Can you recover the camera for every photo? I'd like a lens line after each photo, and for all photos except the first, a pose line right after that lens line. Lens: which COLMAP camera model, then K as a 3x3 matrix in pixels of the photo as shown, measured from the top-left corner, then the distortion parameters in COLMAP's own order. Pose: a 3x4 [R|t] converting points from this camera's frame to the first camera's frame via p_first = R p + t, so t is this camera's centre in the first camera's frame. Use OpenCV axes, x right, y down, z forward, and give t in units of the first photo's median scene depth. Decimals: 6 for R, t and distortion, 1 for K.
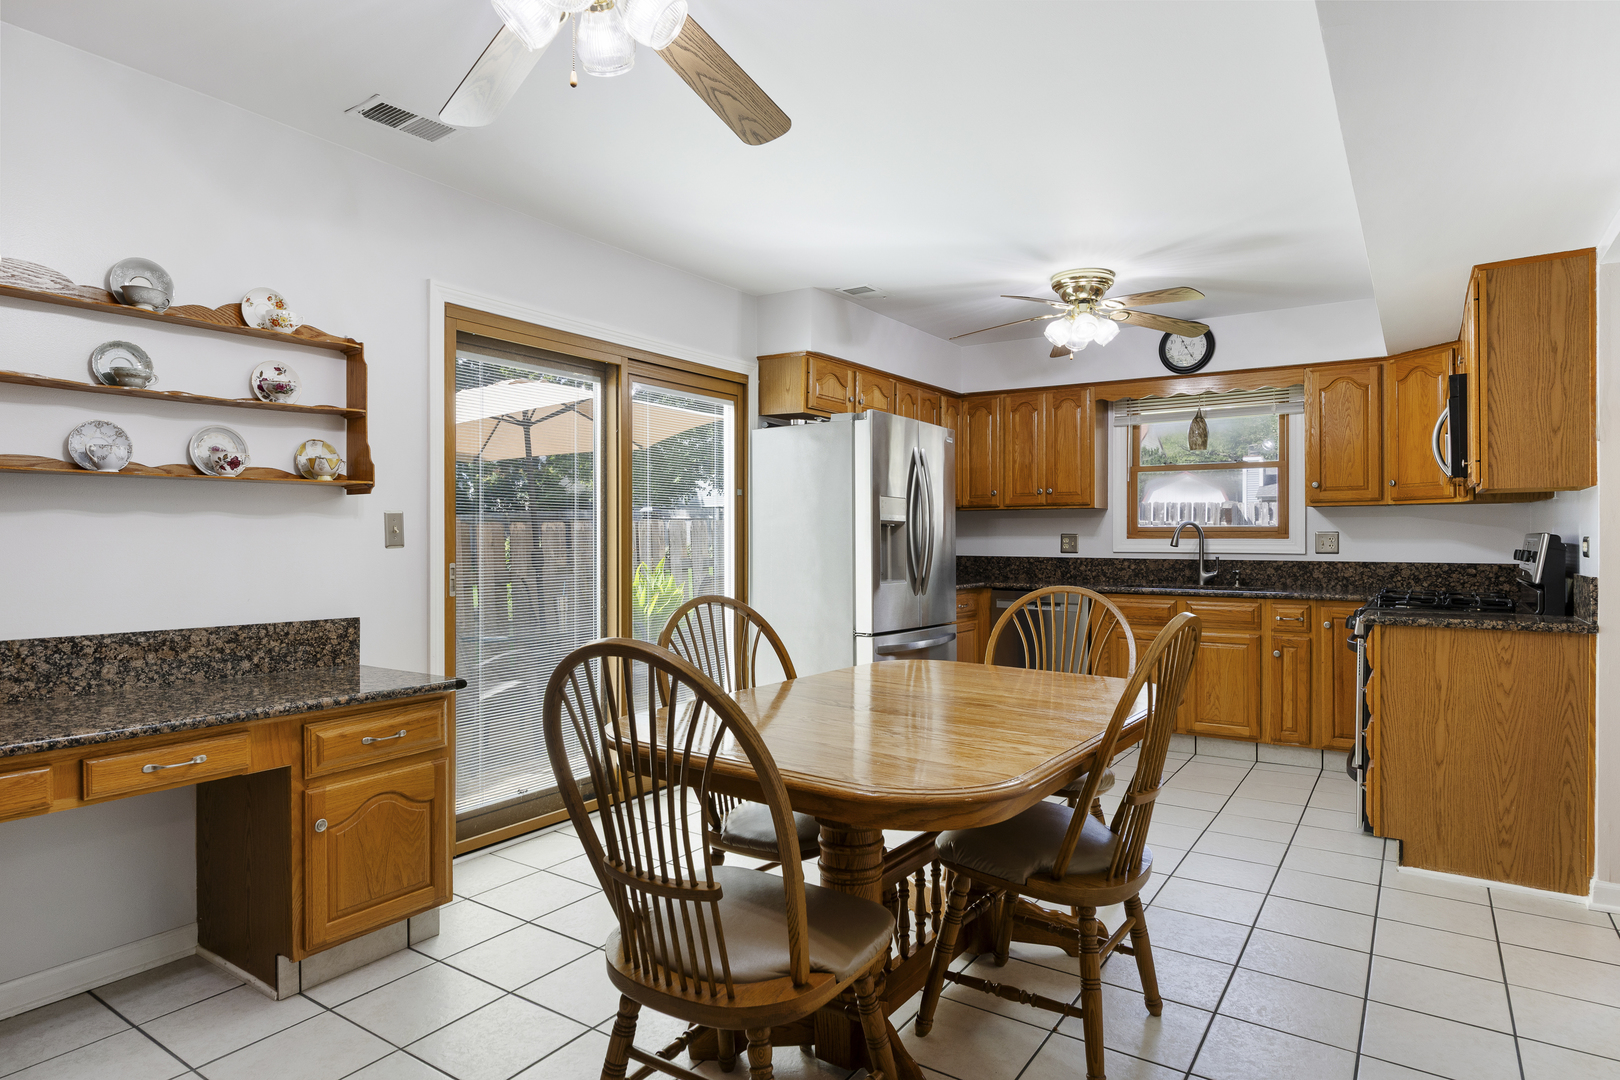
lens RADIAL K [[920.1, 0, 810.0], [0, 920.1, 540.0], [0, 0, 1]] dist [0.000979, 0.000102]
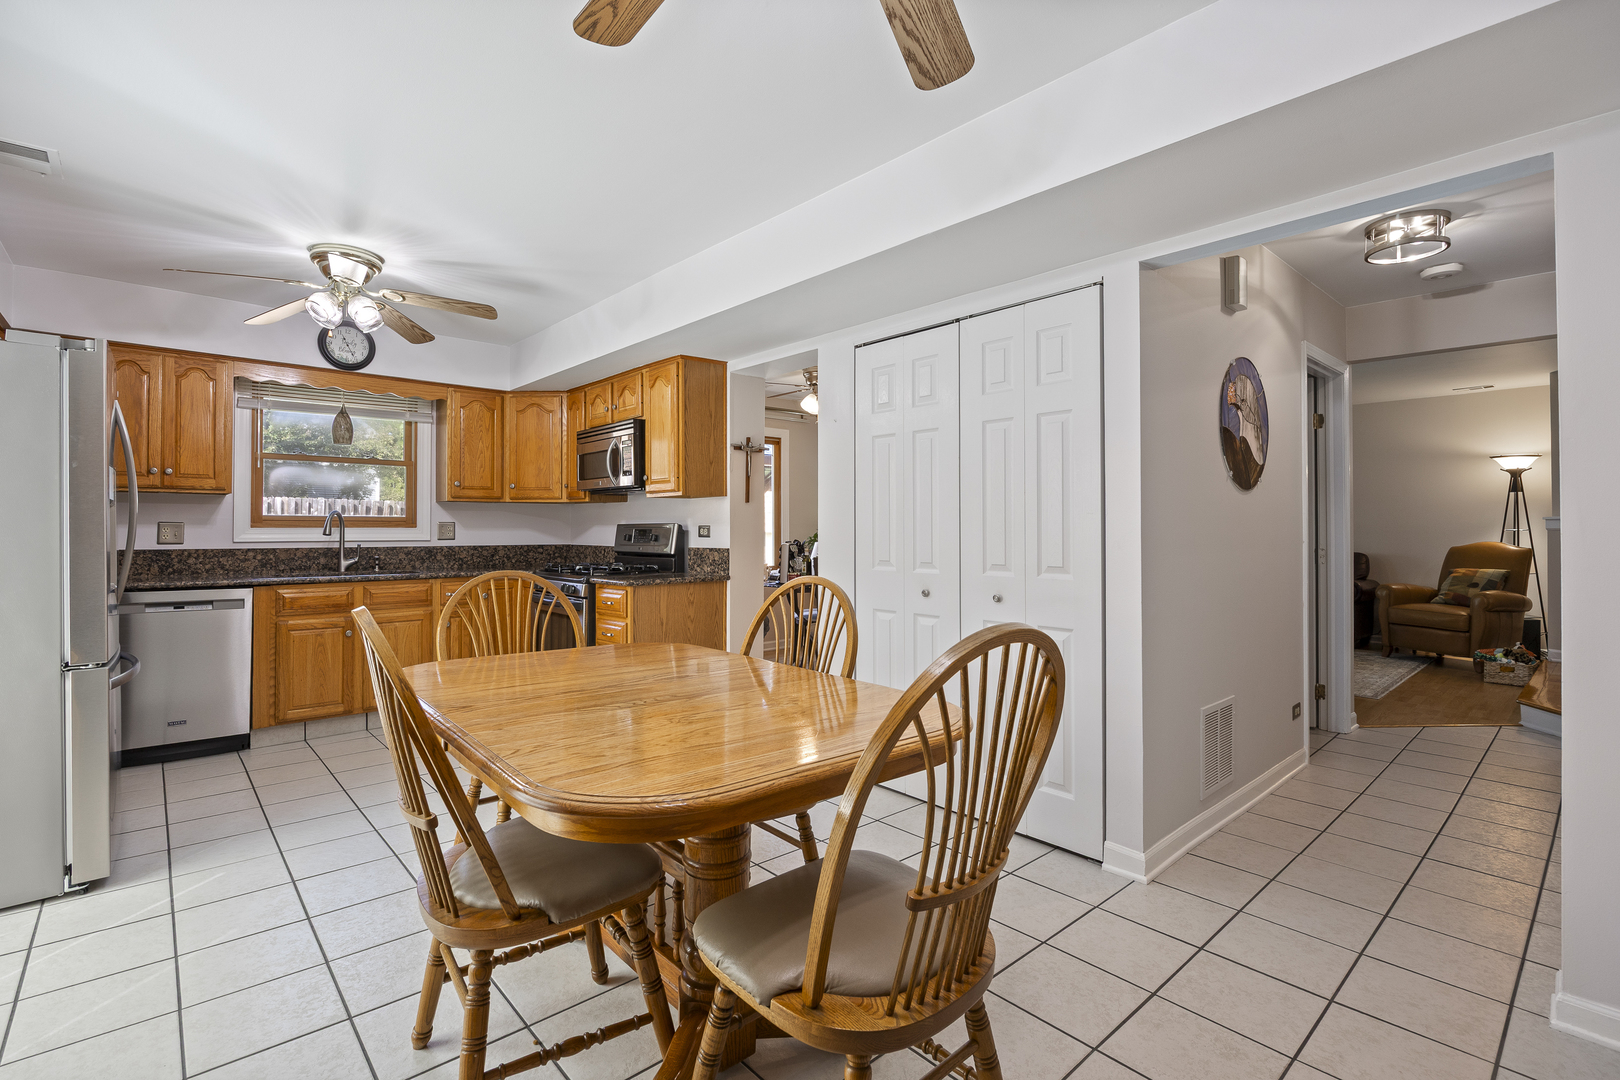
lens RADIAL K [[741.0, 0, 808.9], [0, 741.0, 527.6], [0, 0, 1]] dist [-0.001939, -0.000362]
pose [[0.247374, 0.000889, 0.968920, -0.276109], [0.003363, 0.999993, -0.001776, 0.001873], [-0.968914, 0.003697, 0.247369, 0.280667]]
